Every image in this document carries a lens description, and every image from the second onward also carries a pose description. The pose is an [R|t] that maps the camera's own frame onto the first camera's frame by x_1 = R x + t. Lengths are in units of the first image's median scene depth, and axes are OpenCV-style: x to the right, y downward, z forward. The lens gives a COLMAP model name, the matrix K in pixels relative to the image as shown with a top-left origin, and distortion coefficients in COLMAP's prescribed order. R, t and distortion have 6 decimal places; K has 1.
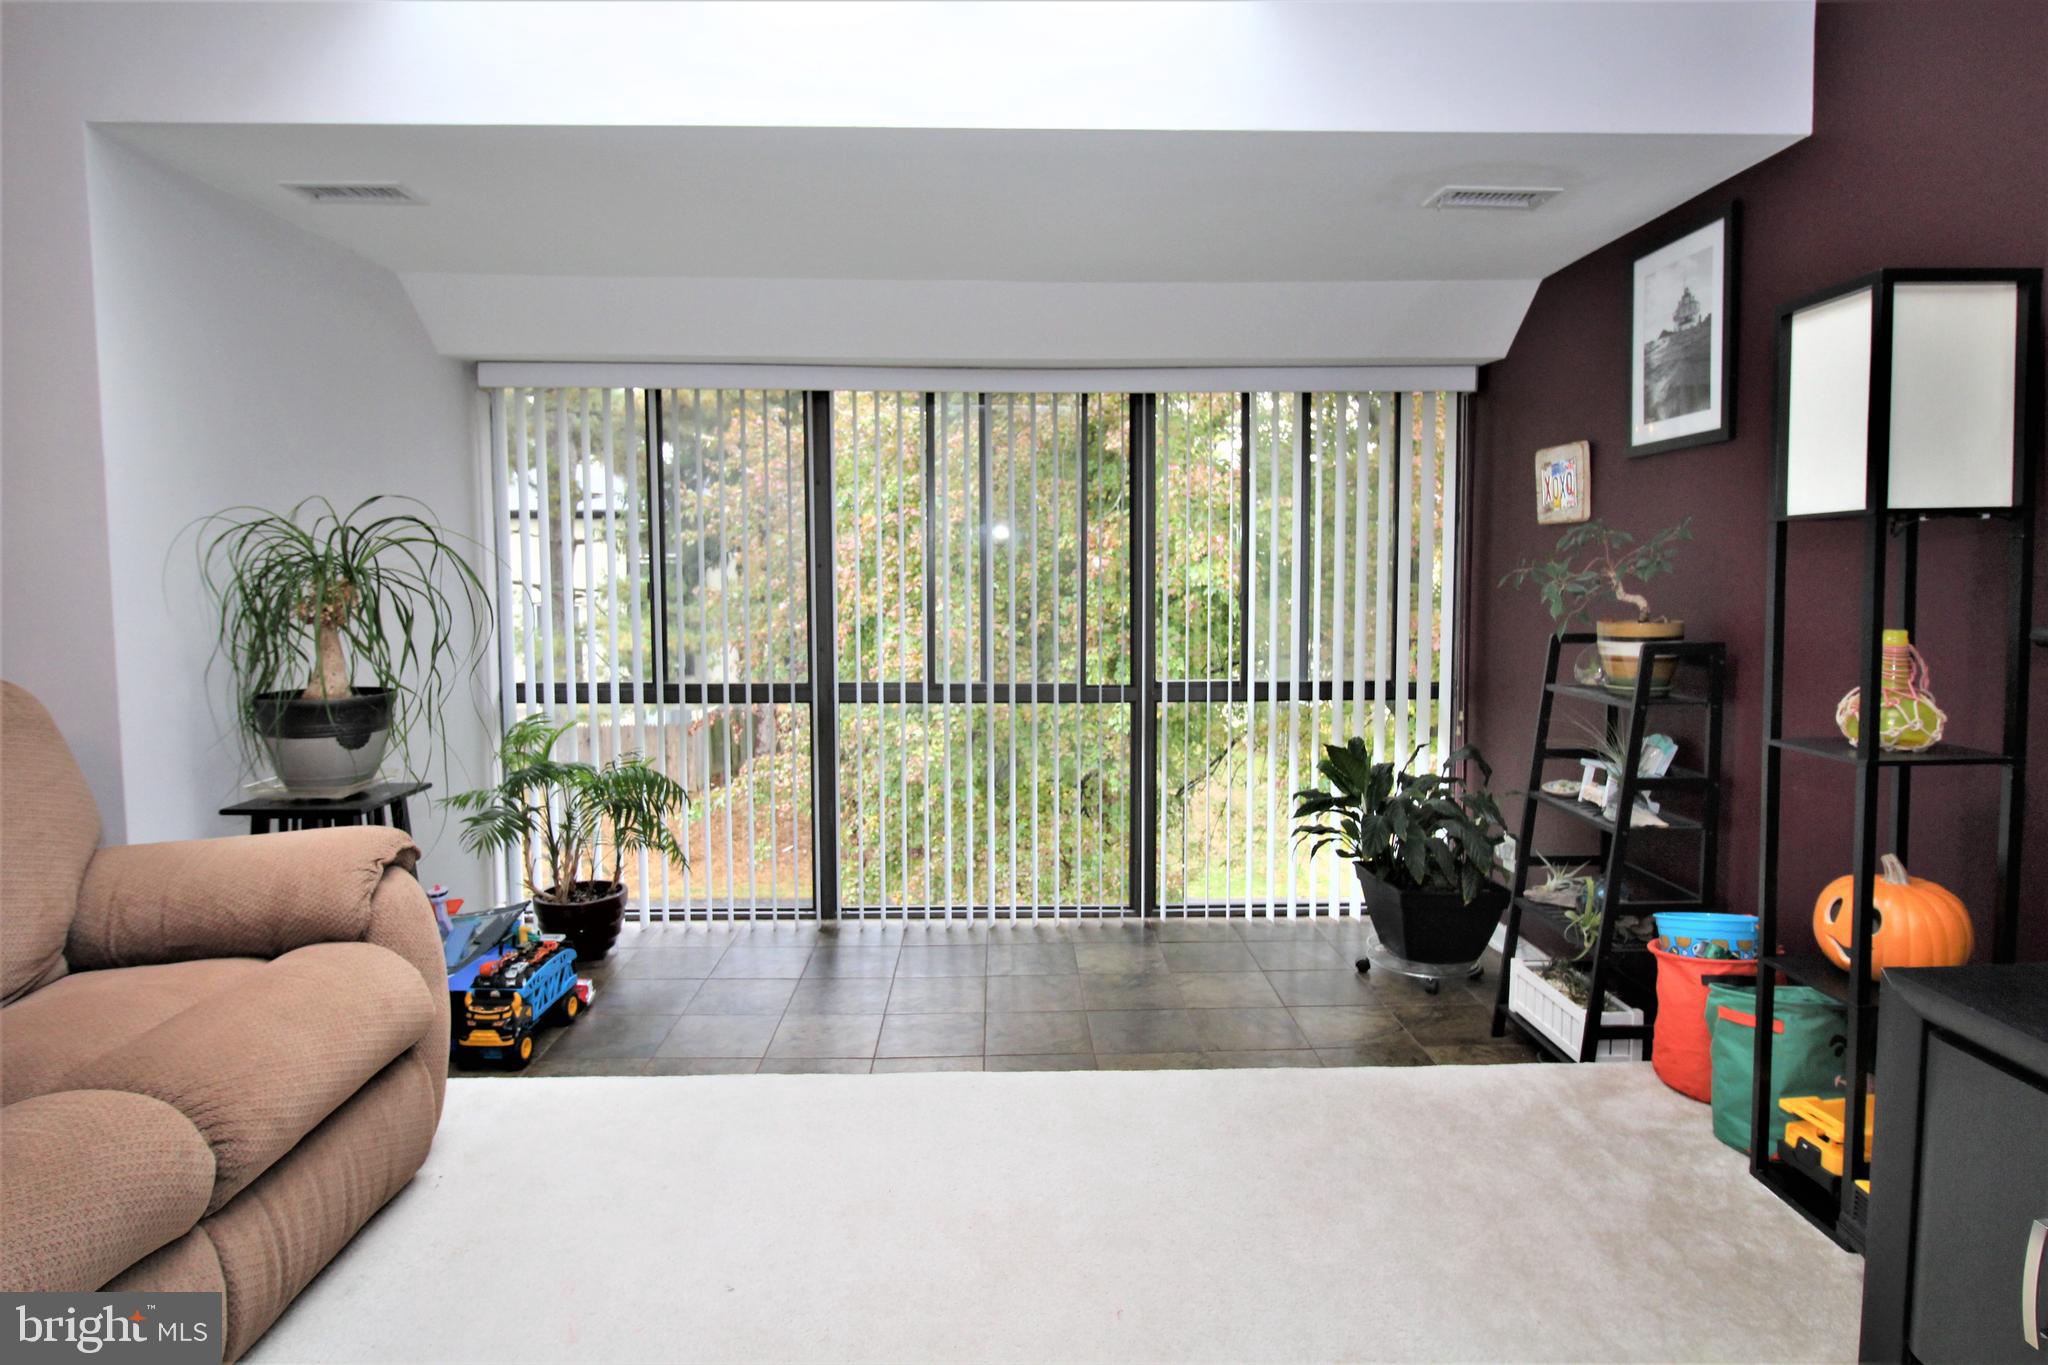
lens RADIAL K [[1144.7, 0, 1033.1], [0, 1144.7, 652.3], [0, 0, 1]] dist [0.001866, -0.009279]
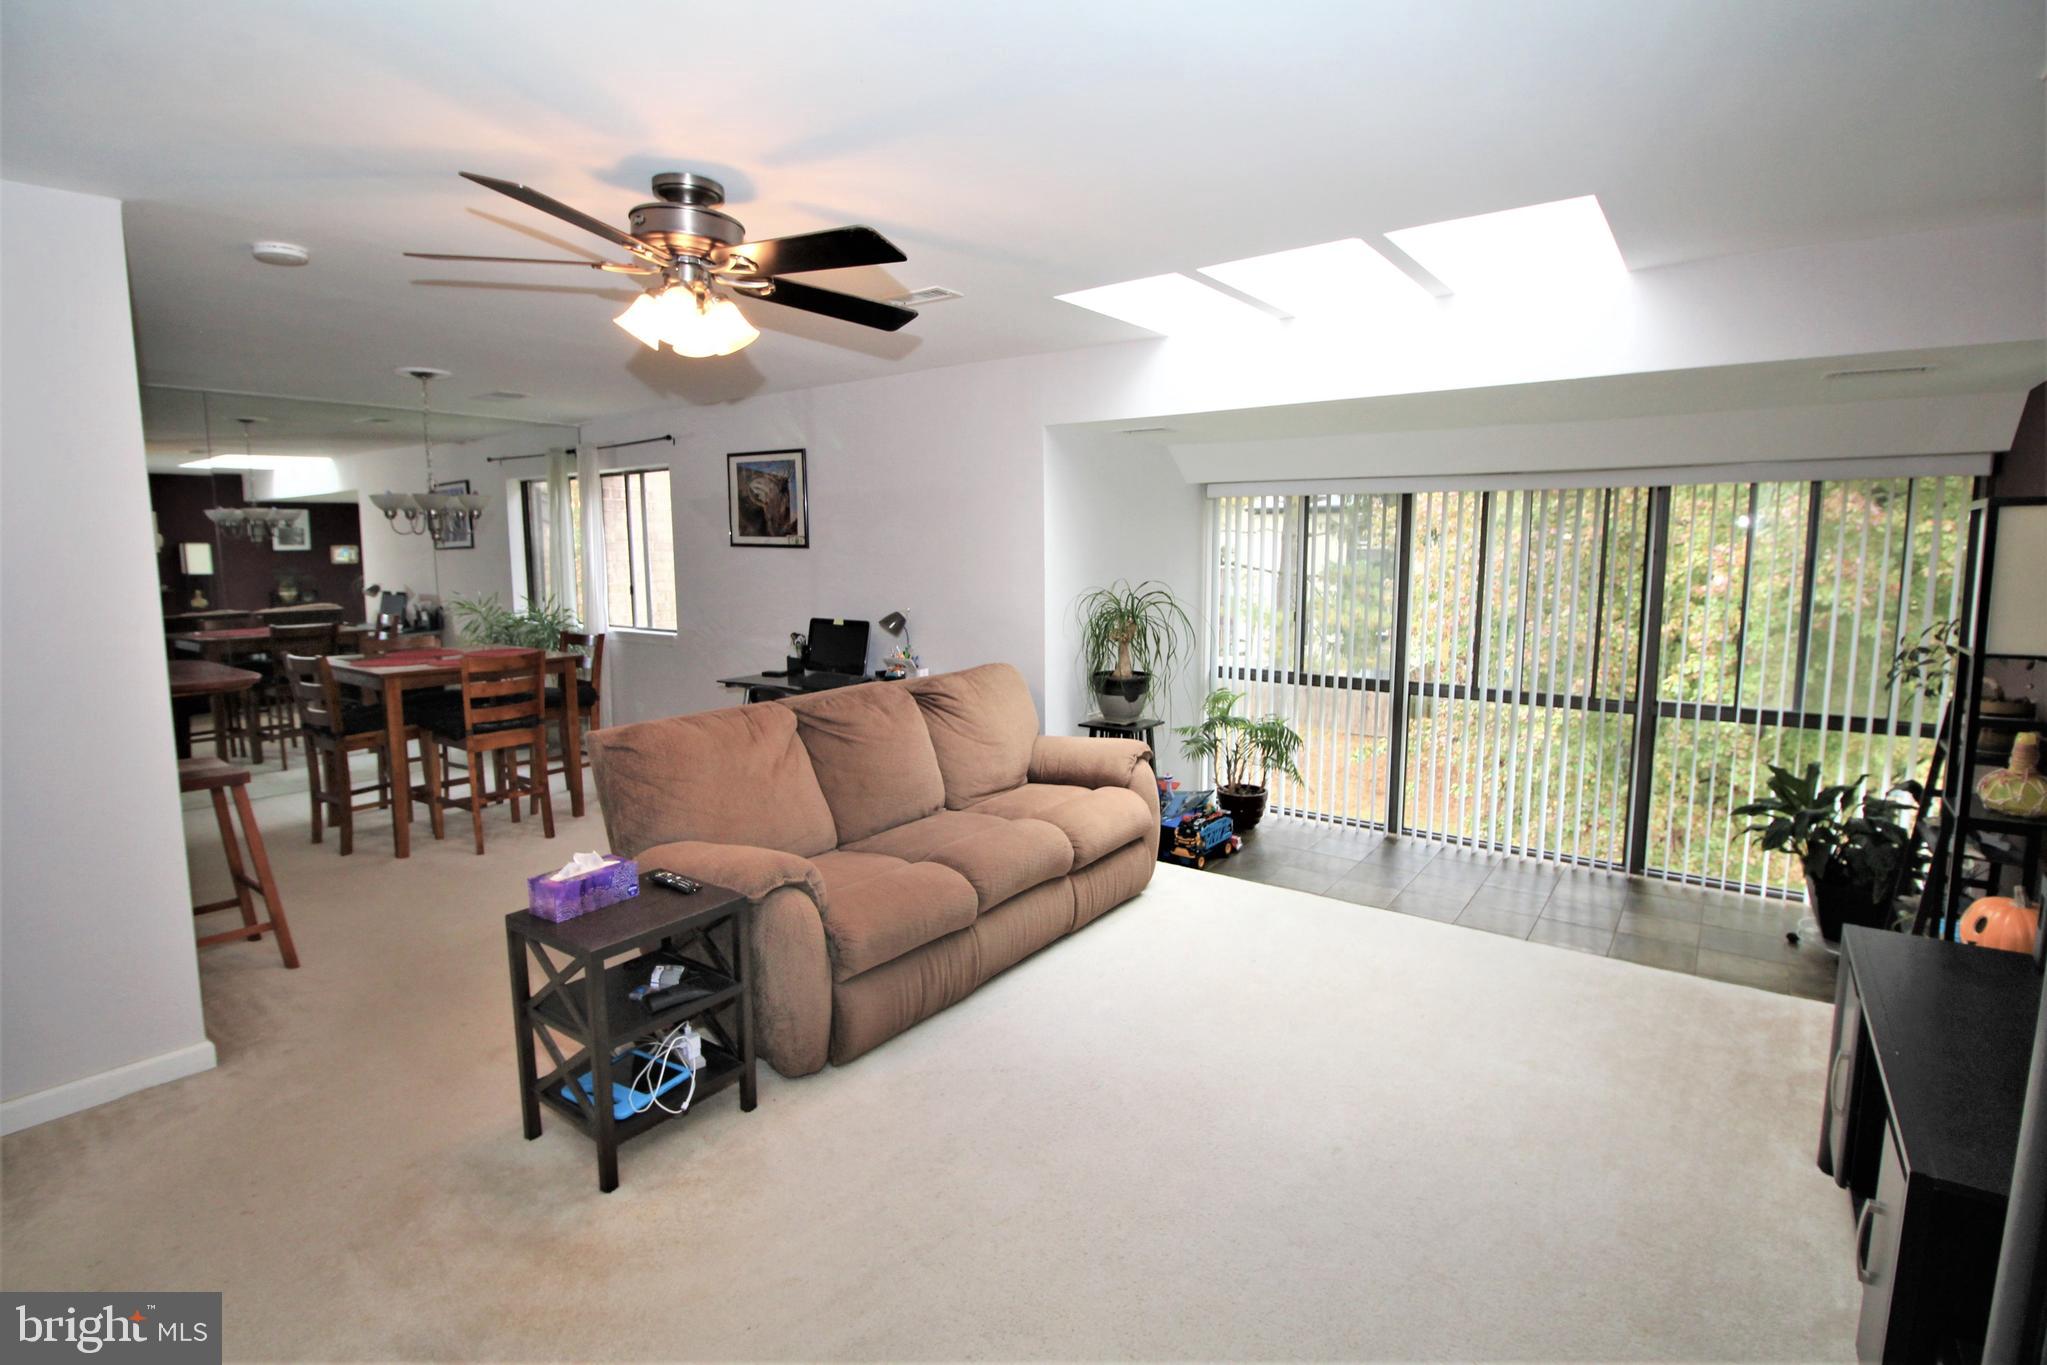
lens RADIAL K [[970.1, 0, 1034.9], [0, 970.1, 665.9], [0, 0, 1]] dist [-0.001910, -0.012696]
pose [[0.789897, 0.075201, -0.608611, 0.308771], [-0.043334, 0.996816, 0.066926, -0.083072], [0.611706, -0.026491, 0.790641, -0.461149]]
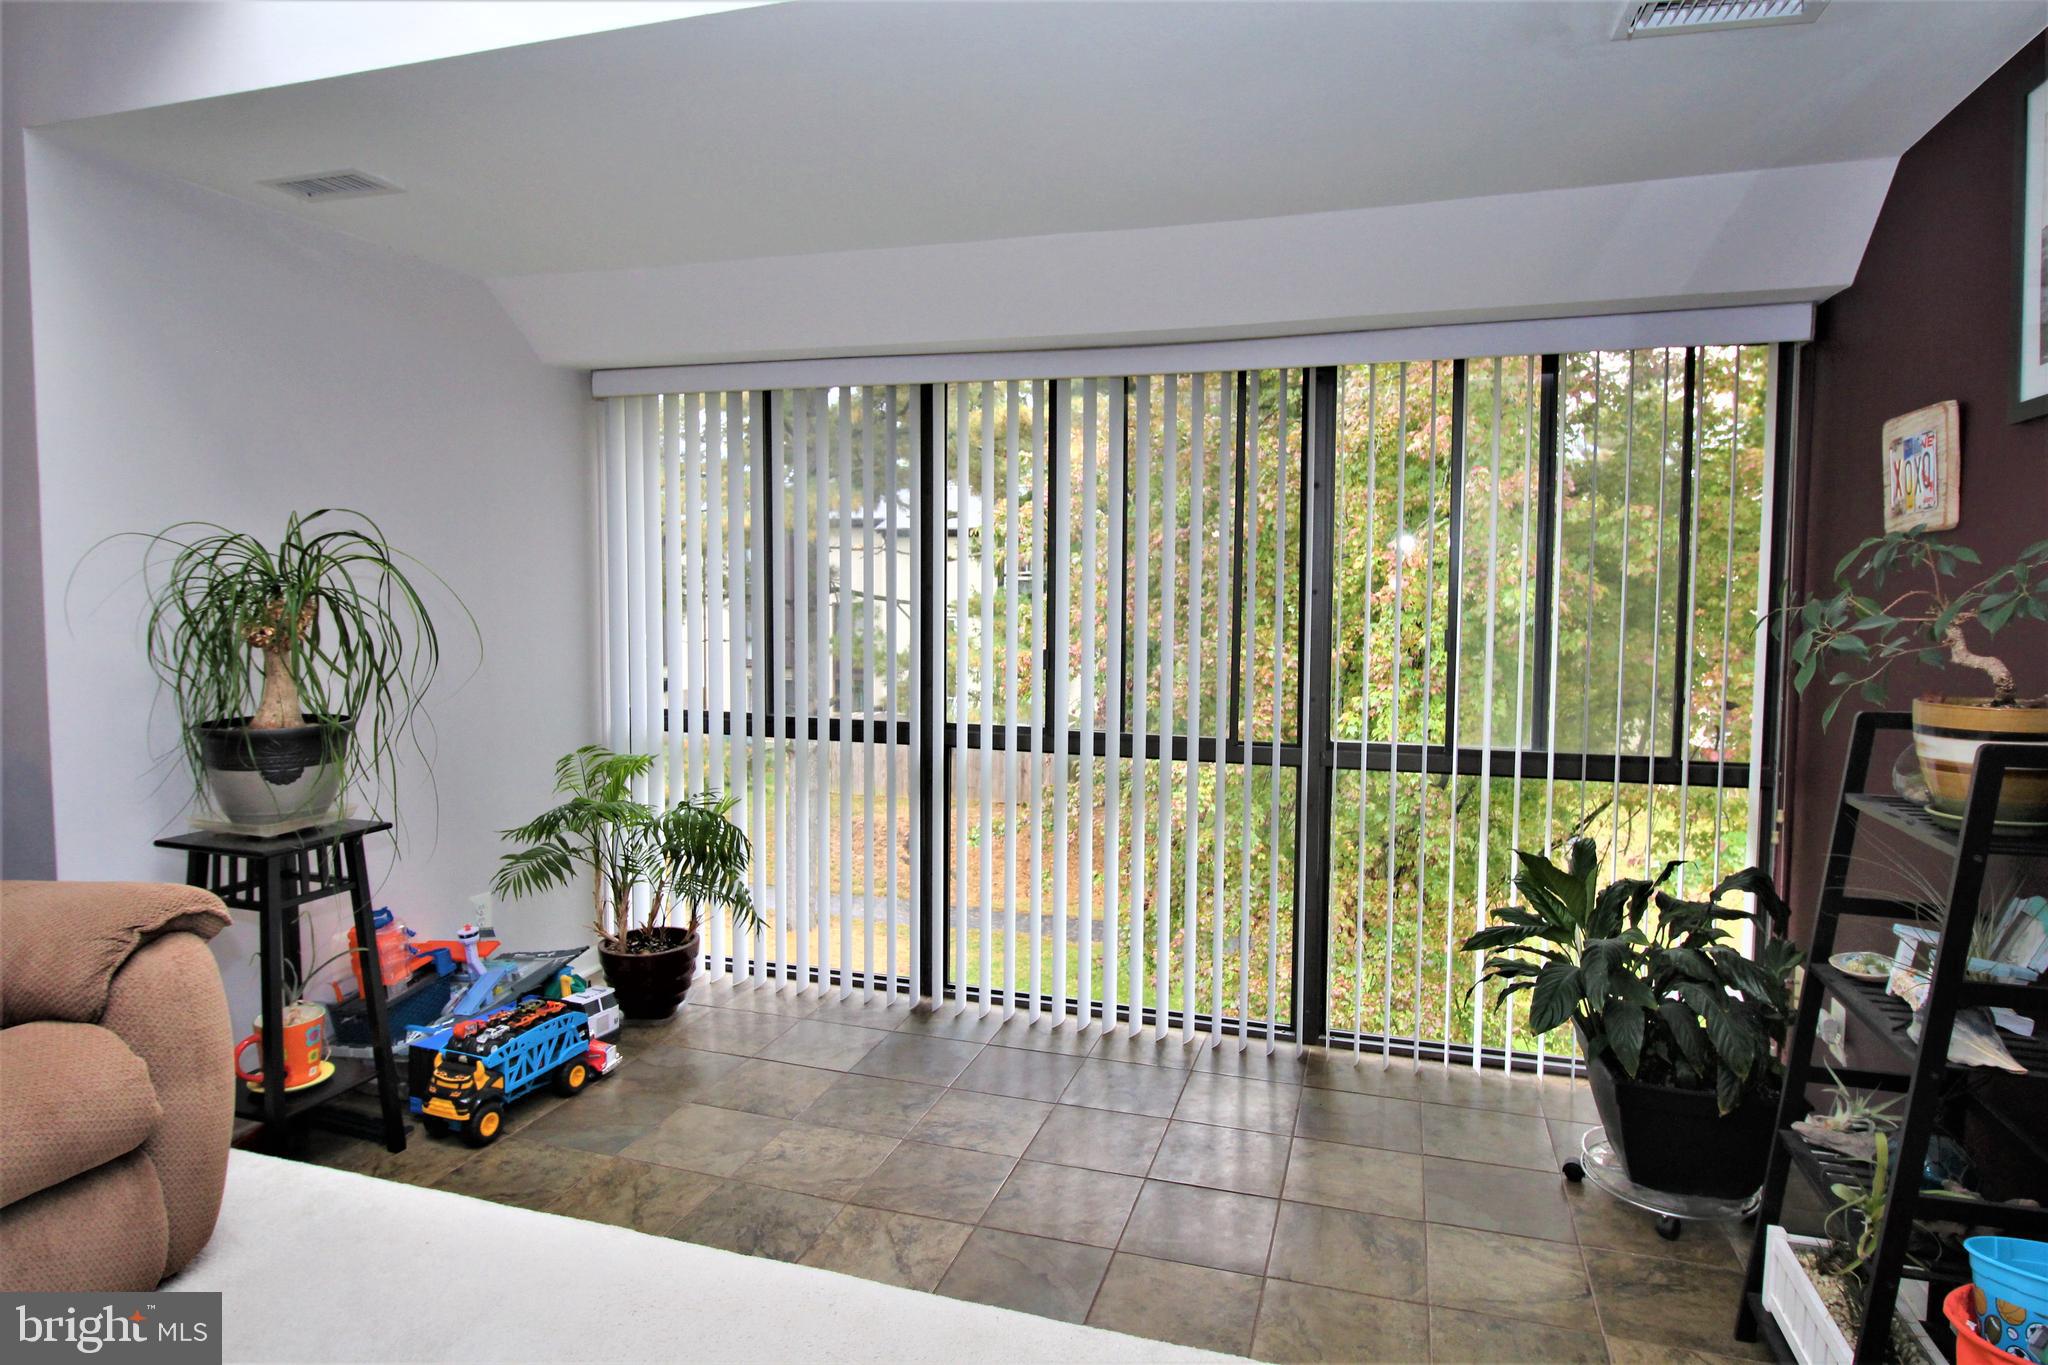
lens RADIAL K [[1165.7, 0, 1036.7], [0, 1165.7, 660.1], [0, 0, 1]] dist [0.000154, -0.000440]
pose [[0.944961, 0.030079, -0.325799, 0.247932], [-0.033209, 0.999440, -0.004049, -0.027699], [0.325495, 0.014646, 0.945430, 0.270773]]
